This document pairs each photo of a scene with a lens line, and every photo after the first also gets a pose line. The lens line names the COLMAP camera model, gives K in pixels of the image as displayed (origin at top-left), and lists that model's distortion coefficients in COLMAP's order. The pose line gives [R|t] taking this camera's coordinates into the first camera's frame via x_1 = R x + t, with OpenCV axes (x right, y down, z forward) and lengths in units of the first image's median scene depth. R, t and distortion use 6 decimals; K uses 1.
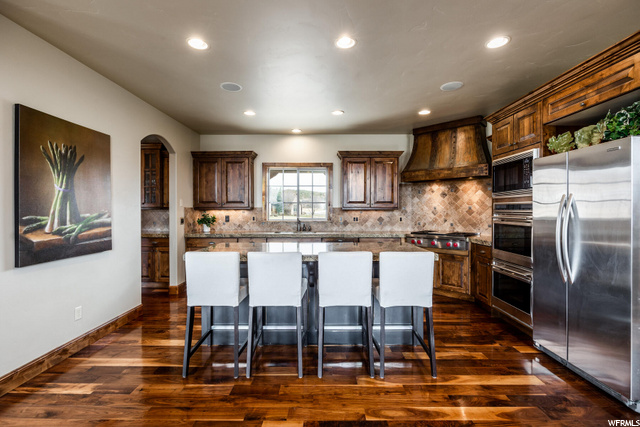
lens RADIAL K [[296.4, 0, 321.9], [0, 296.4, 211.9], [0, 0, 1]] dist [-0.000425, 0.000004]
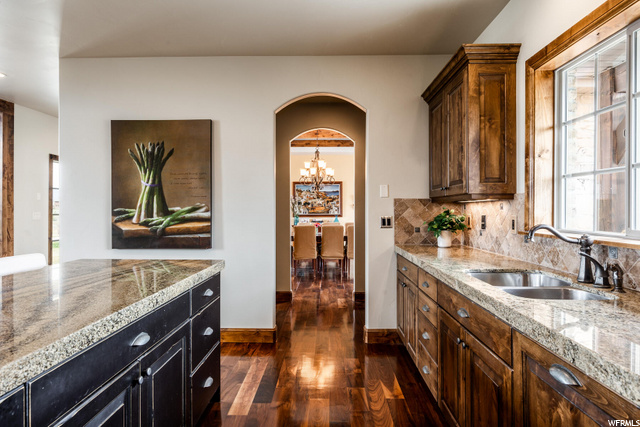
lens RADIAL K [[375.9, 0, 320.0], [0, 375.9, 213.5], [0, 0, 1]] dist [0.000203, 0.000003]
pose [[-0.009406, 0.010484, -0.999901, 0.278537], [-0.005350, 0.999930, 0.010535, 0.006864], [0.999941, 0.005449, -0.009349, 0.911285]]
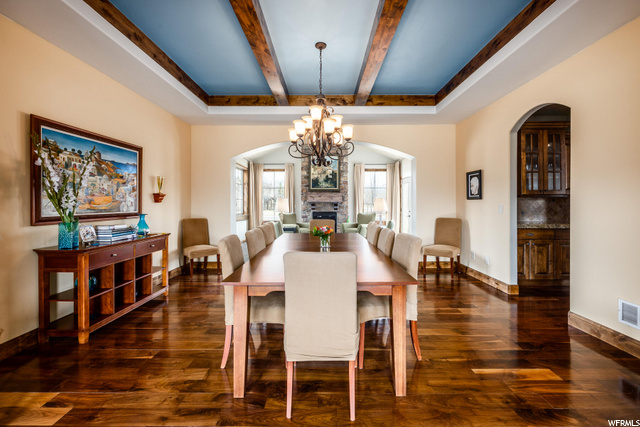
lens RADIAL K [[262.4, 0, 318.9], [0, 262.4, 210.8], [0, 0, 1]] dist [0.000901, -0.000072]
pose [[0.999988, -0.004585, -0.001587, -1.402459], [0.004616, 0.999790, 0.019944, 0.017443], [0.001495, -0.019951, 0.999800, 0.233114]]
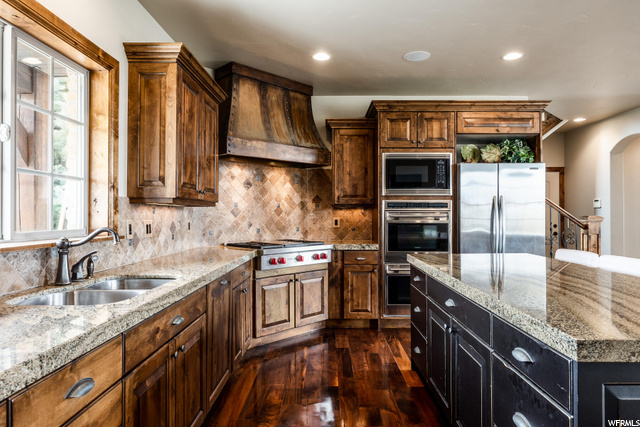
lens RADIAL K [[402.4, 0, 320.0], [0, 402.4, 213.5], [0, 0, 1]] dist [-0.000883, 0.000928]
pose [[-0.001598, 0.002864, 0.999995, -0.482075], [0.007975, 0.999964, -0.002851, 0.008998], [-0.999967, 0.007971, -0.001621, 0.914415]]
